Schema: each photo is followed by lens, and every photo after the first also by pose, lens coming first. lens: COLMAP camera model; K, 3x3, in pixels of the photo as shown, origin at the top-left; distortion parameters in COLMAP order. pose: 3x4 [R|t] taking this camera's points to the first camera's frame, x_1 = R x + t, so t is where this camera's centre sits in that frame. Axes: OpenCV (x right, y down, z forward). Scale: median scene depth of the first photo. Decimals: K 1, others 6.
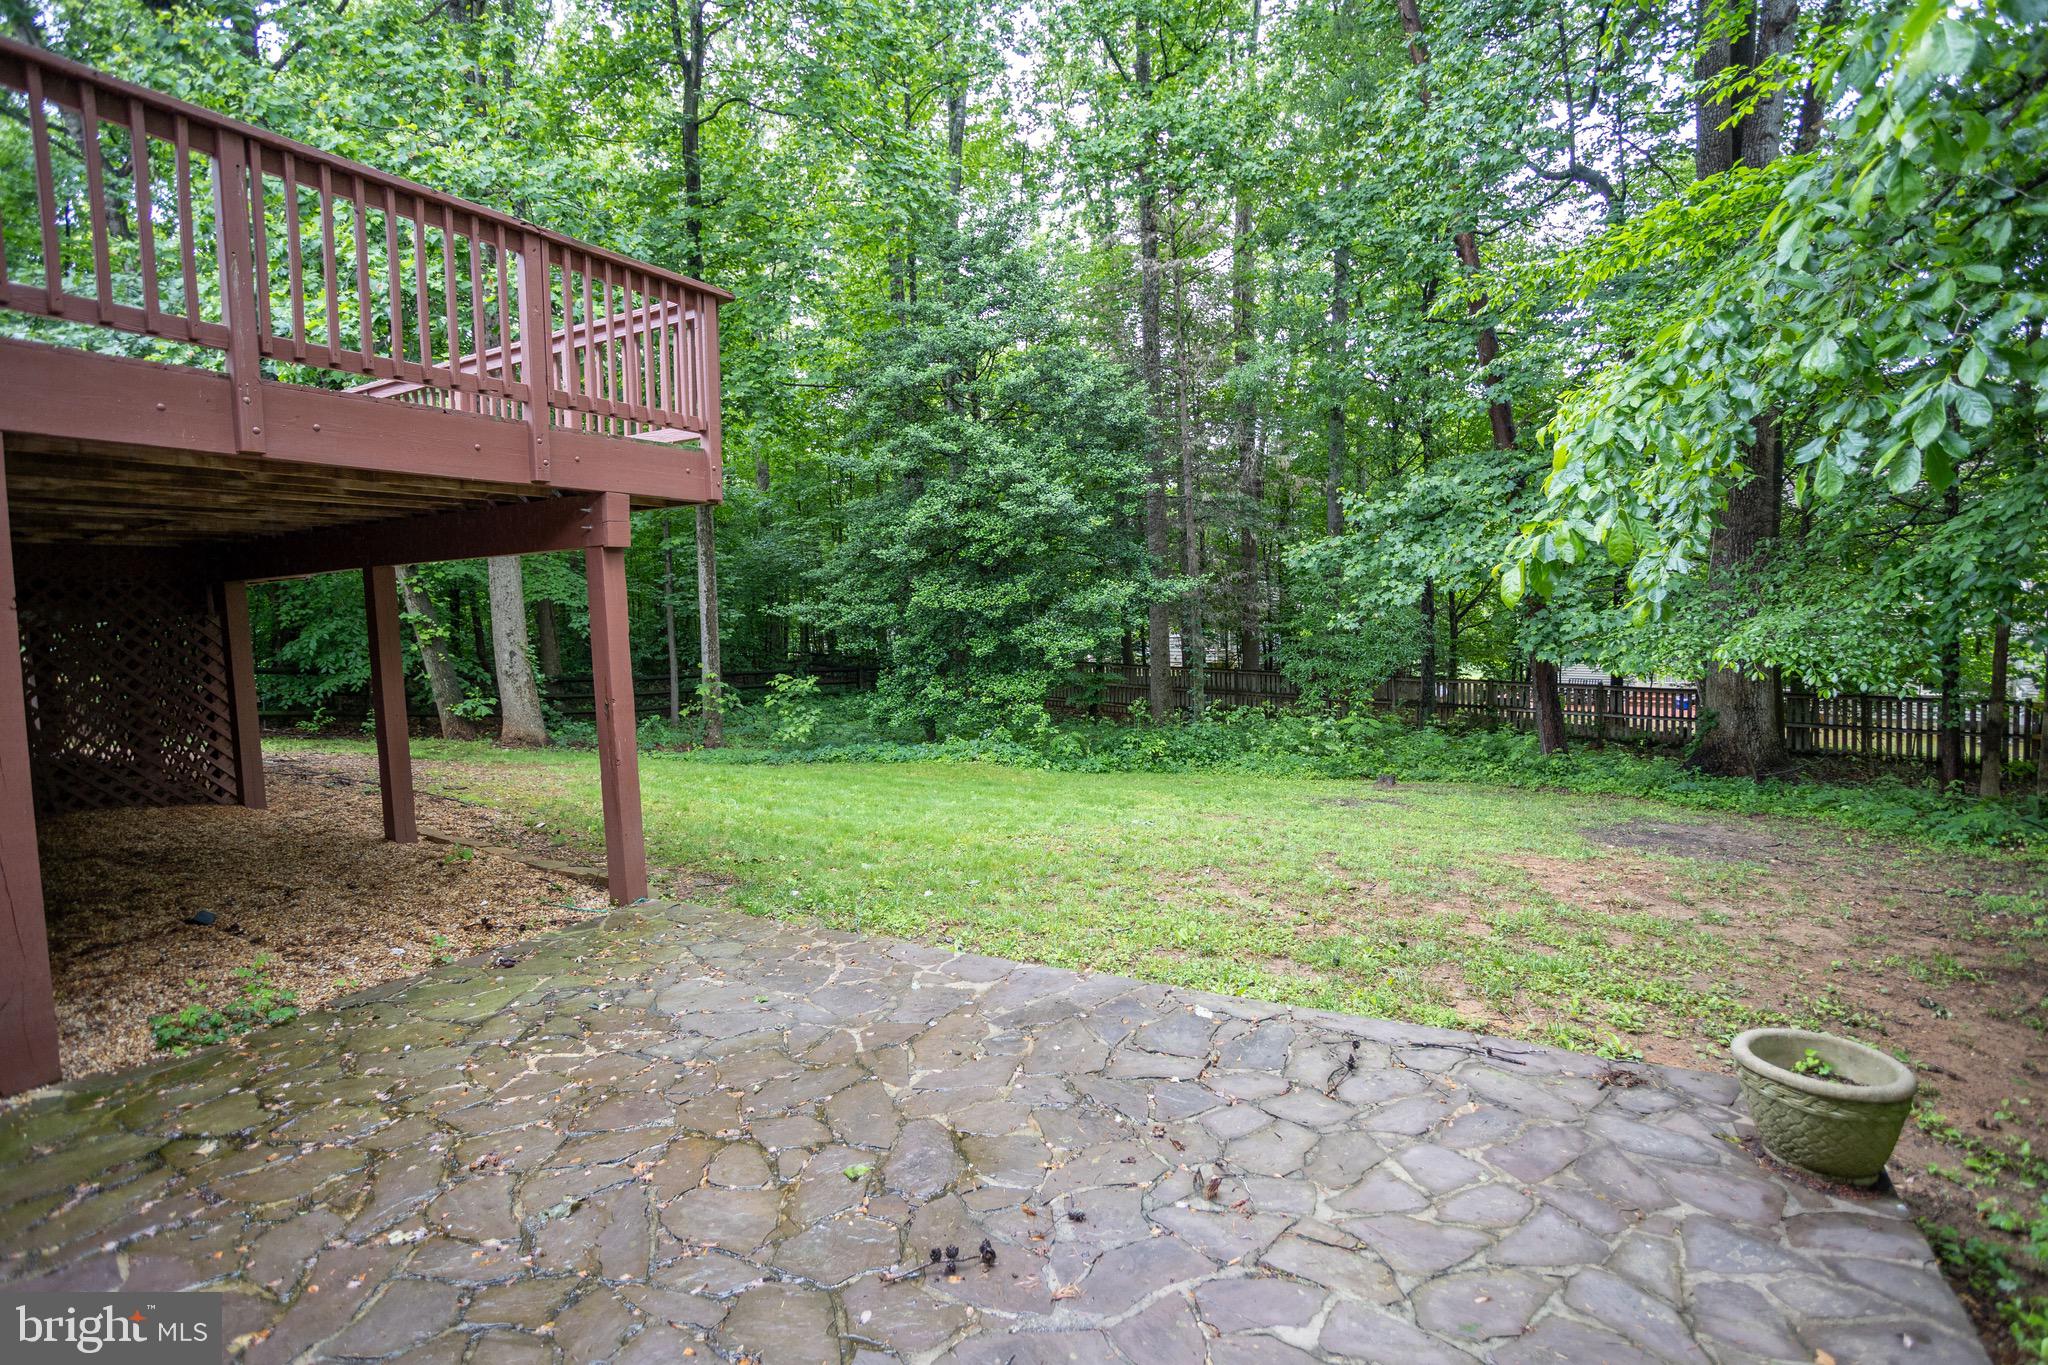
lens RADIAL K [[989.8, 0, 1017.8], [0, 989.8, 679.3], [0, 0, 1]] dist [-0.009898, 0.001836]
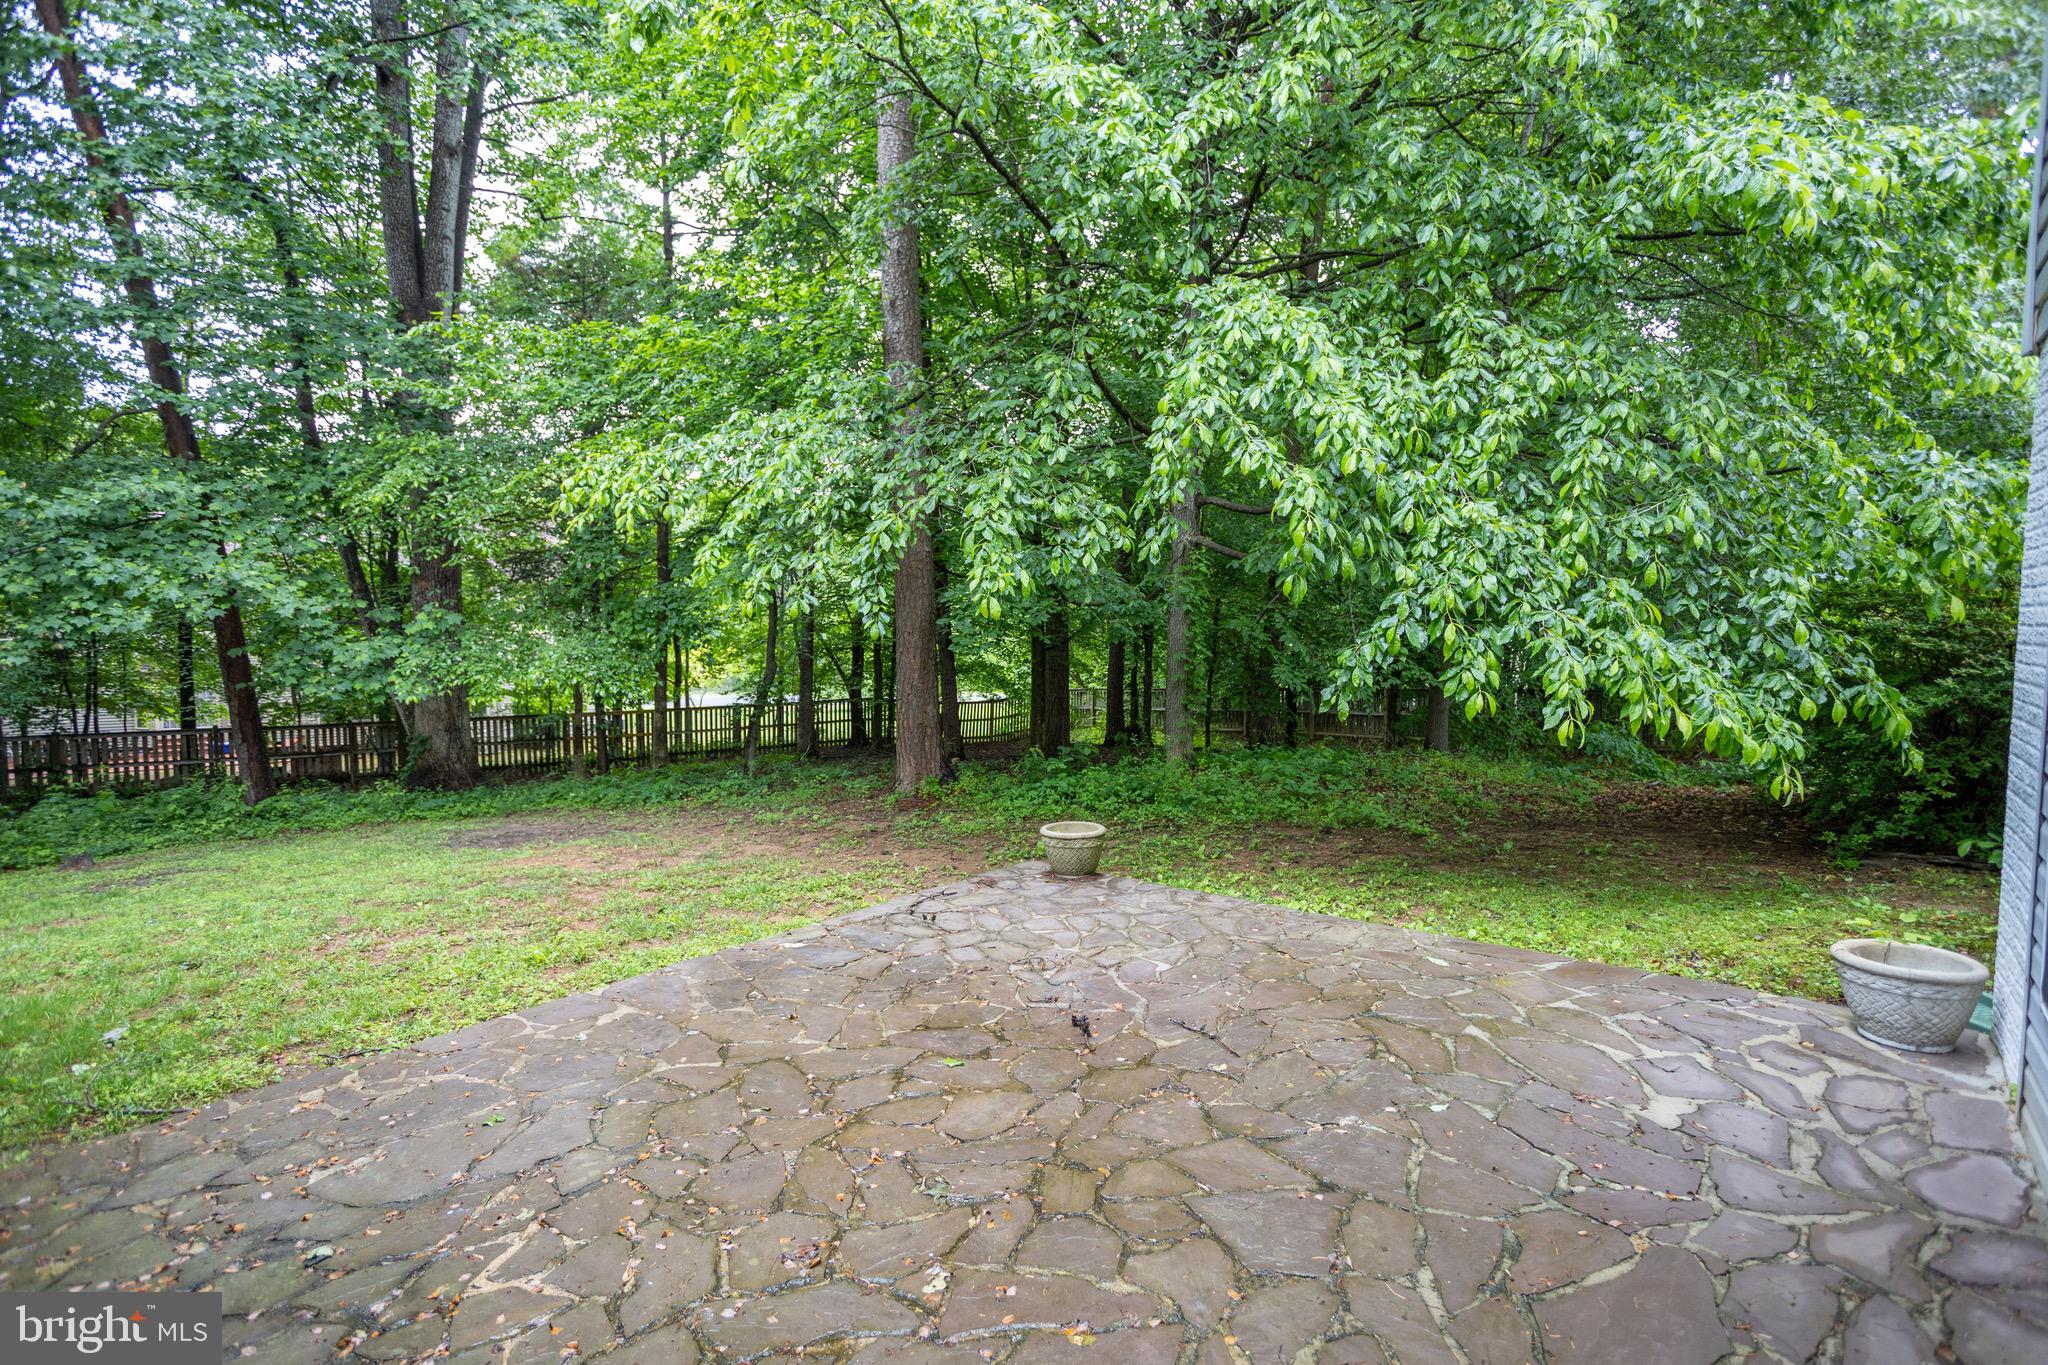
lens RADIAL K [[989.8, 0, 1016.0], [0, 989.8, 681.5], [0, 0, 1]] dist [-0.009898, 0.001836]
pose [[0.176449, -0.027343, 0.983930, -1.043114], [0.066828, 0.997640, 0.015740, 0.004101], [-0.982039, 0.062977, 0.177860, 0.512819]]
